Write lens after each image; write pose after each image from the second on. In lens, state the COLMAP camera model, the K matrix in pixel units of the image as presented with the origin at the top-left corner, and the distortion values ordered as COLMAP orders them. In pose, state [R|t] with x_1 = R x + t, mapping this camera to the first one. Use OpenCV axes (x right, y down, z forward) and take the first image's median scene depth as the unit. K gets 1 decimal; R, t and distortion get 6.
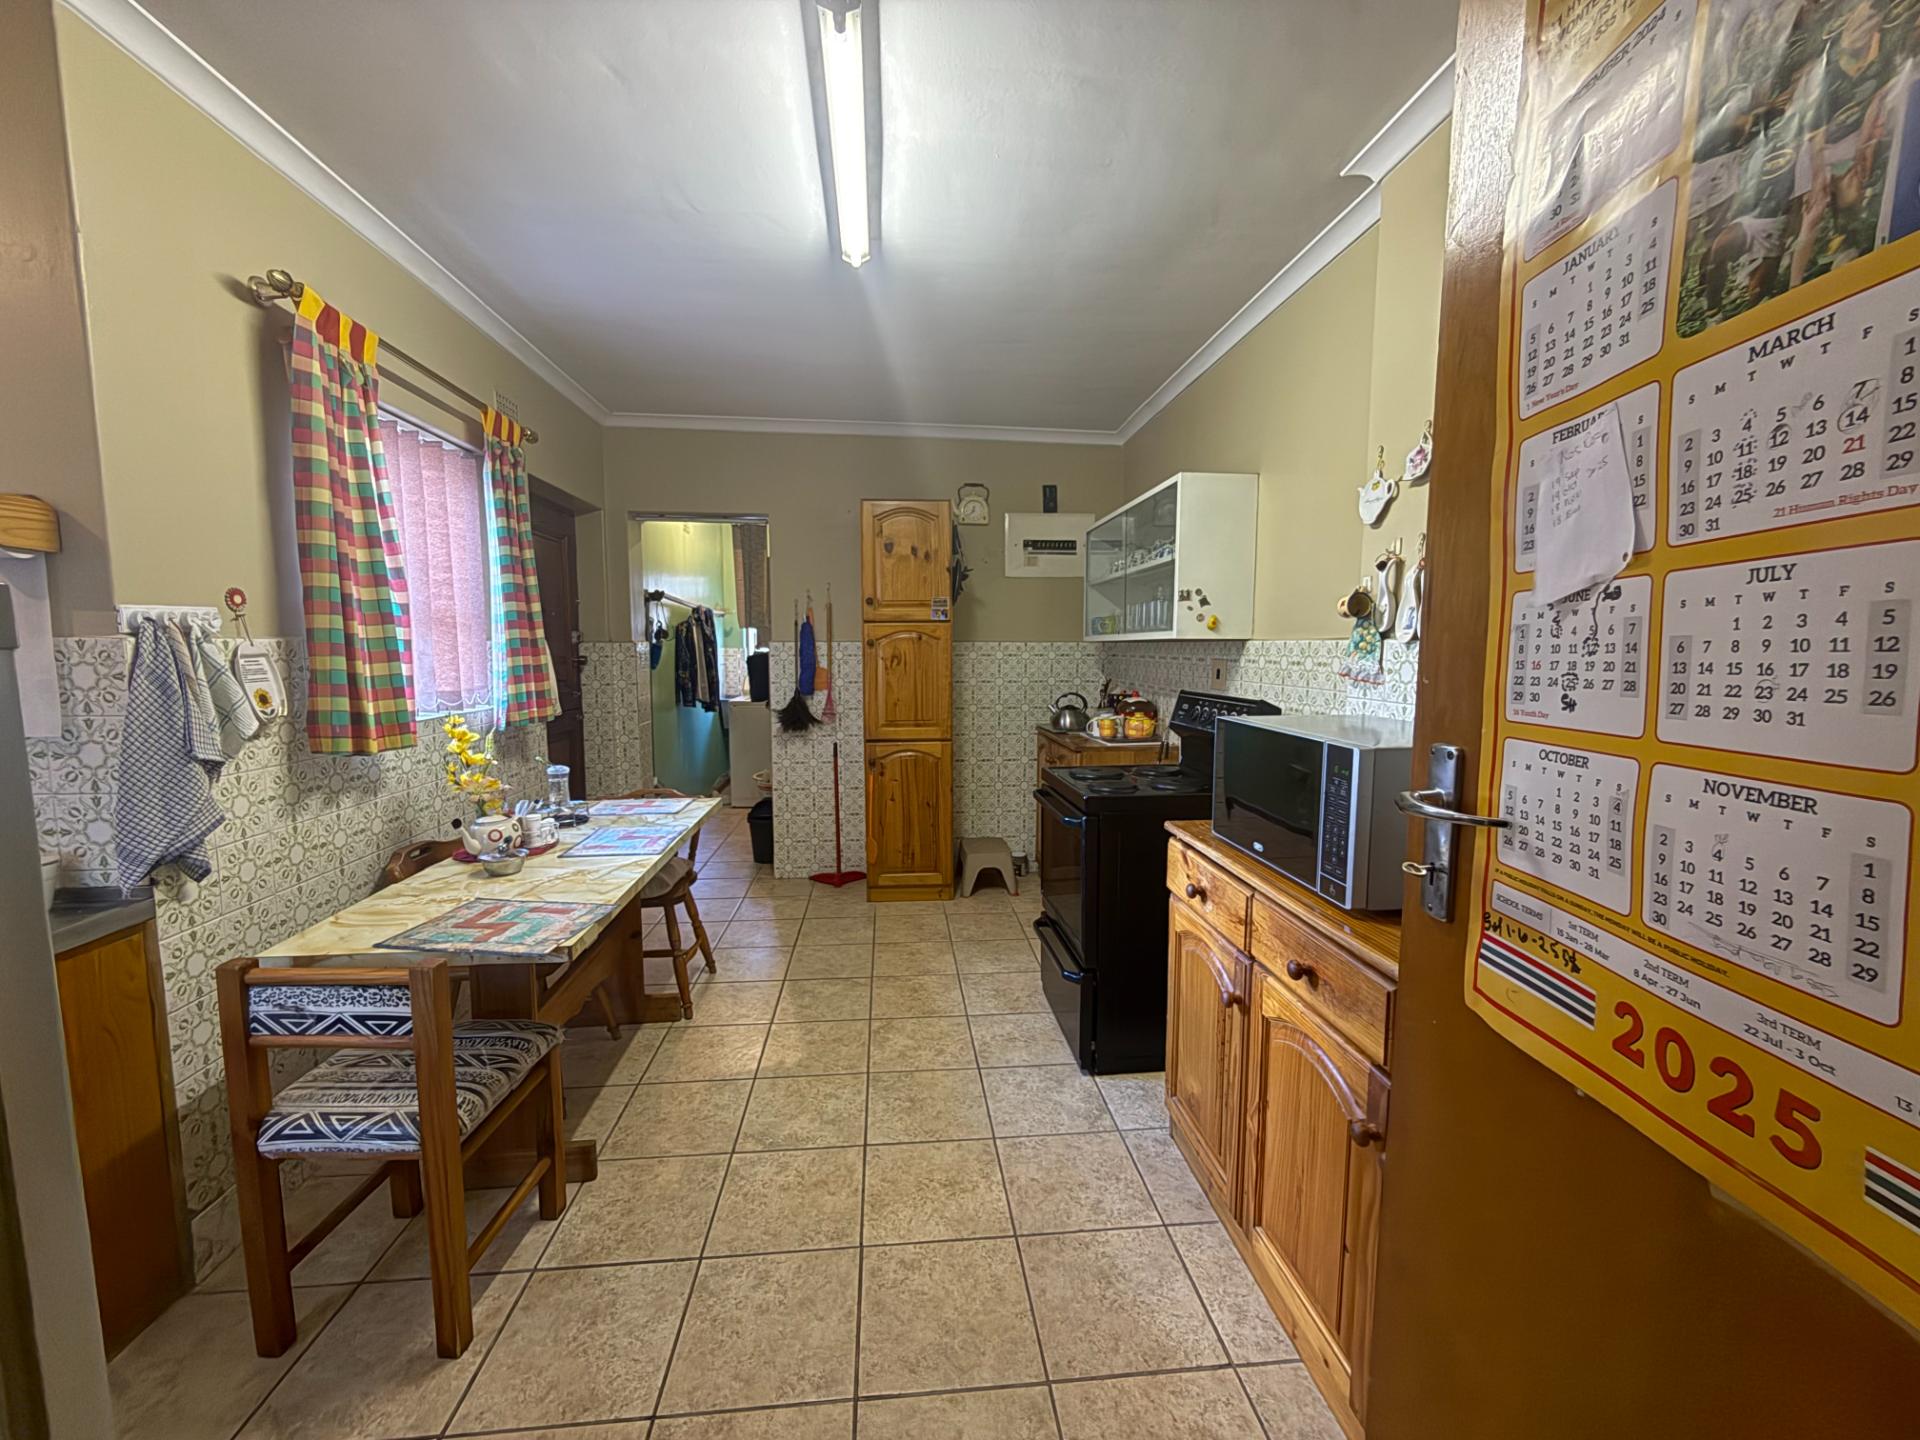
lens RADIAL K [[763.1, 0, 956.9], [0, 763.1, 714.2], [0, 0, 1]] dist [0.003519, 0.000523]
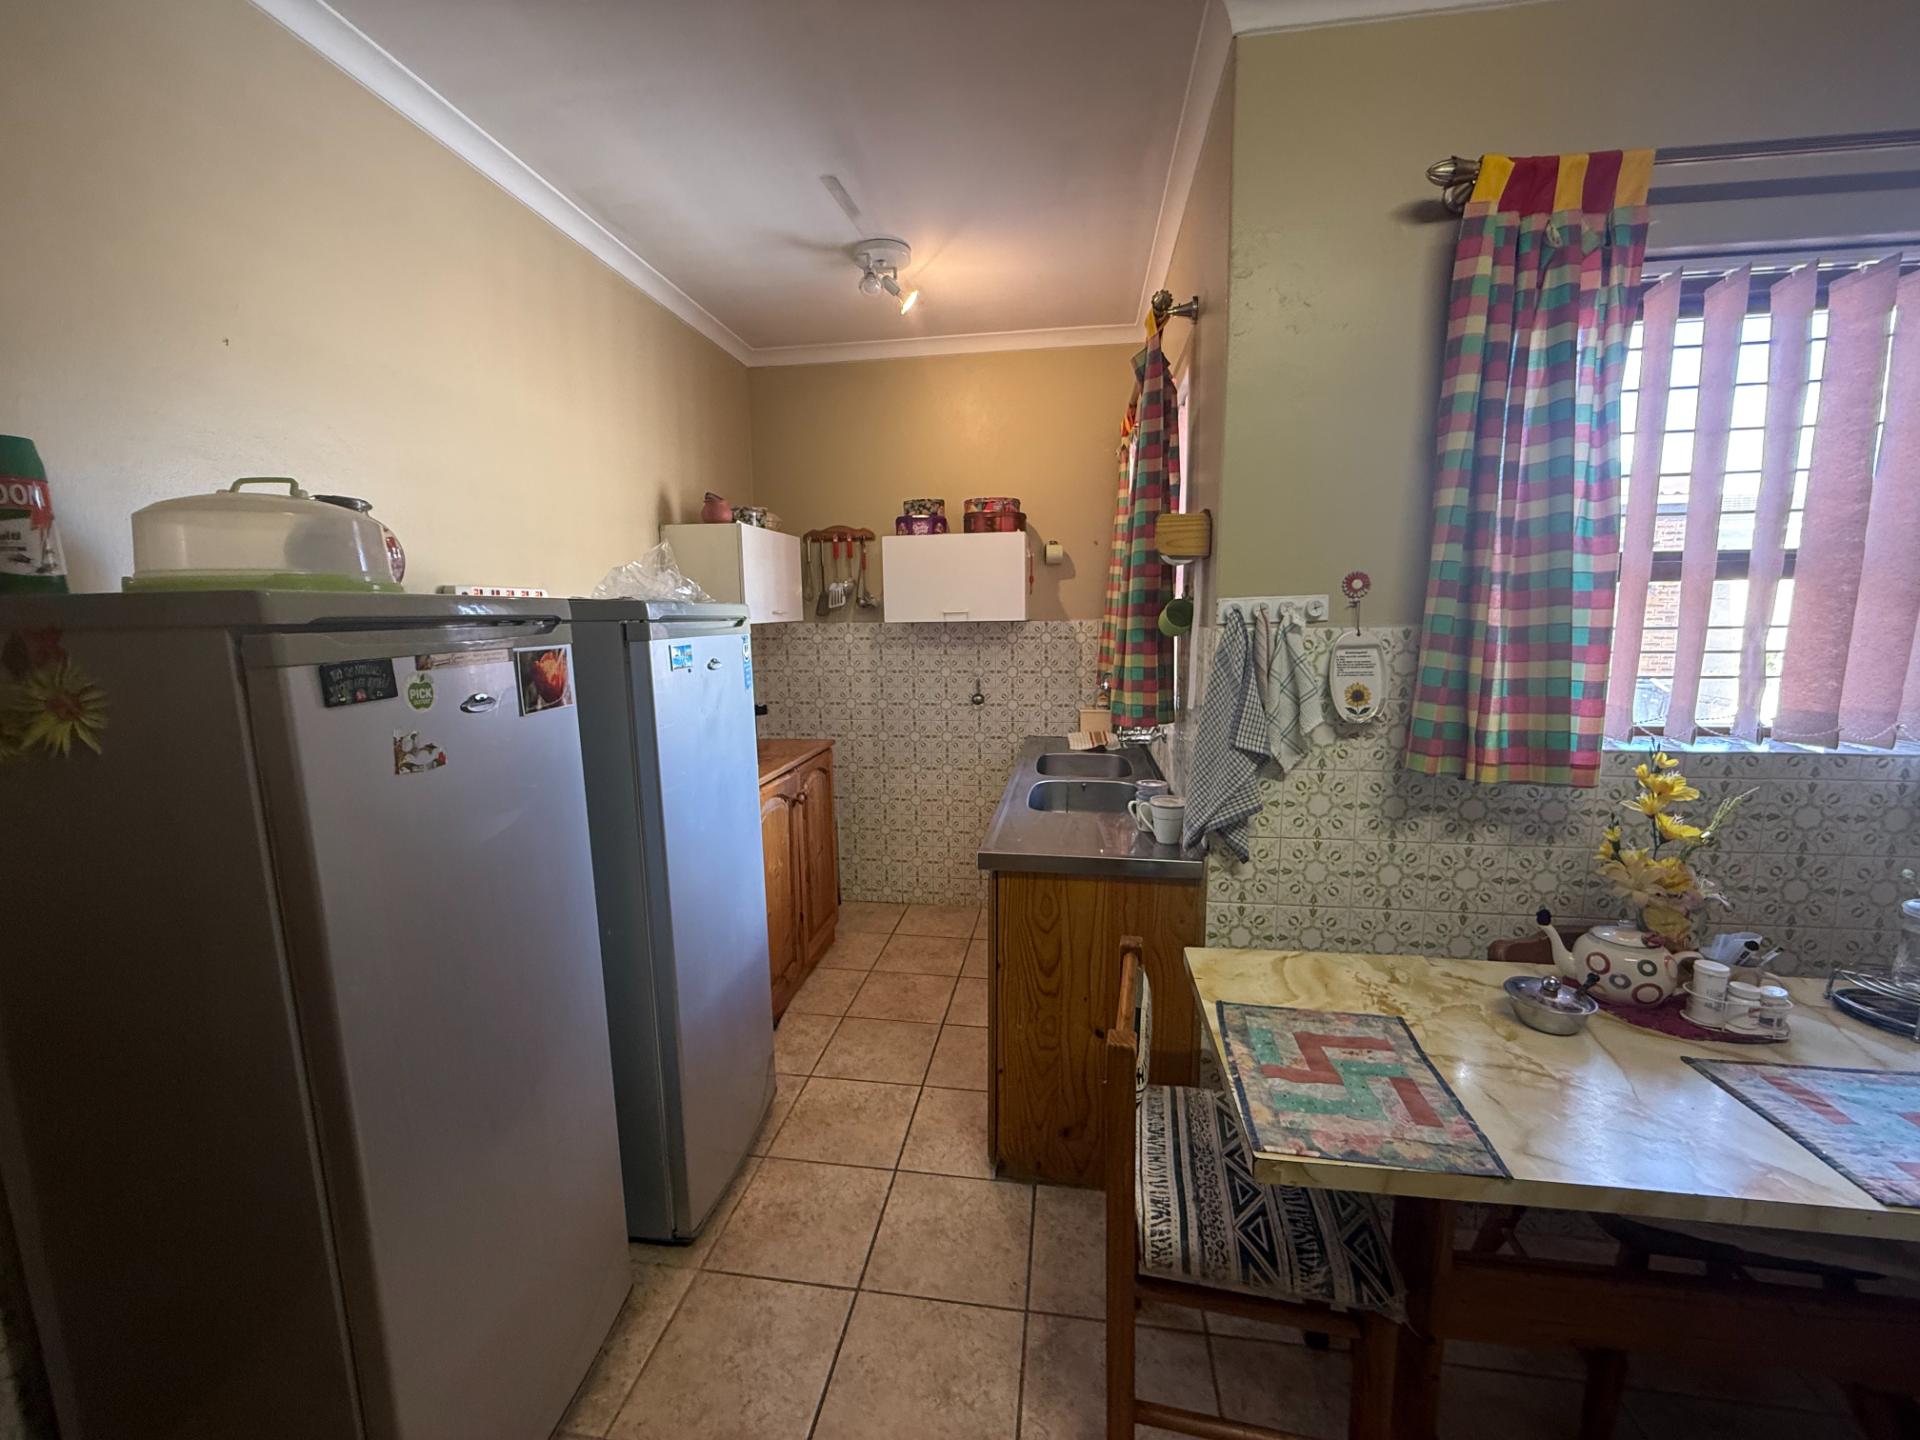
lens RADIAL K [[763.1, 0, 963.3], [0, 763.1, 719.5], [0, 0, 1]] dist [0.003519, 0.000523]
pose [[-0.238786, 0.133029, -0.961917, 0.065622], [-0.080296, 0.984475, 0.156081, -0.091535], [0.967747, 0.114508, -0.224397, 0.732085]]
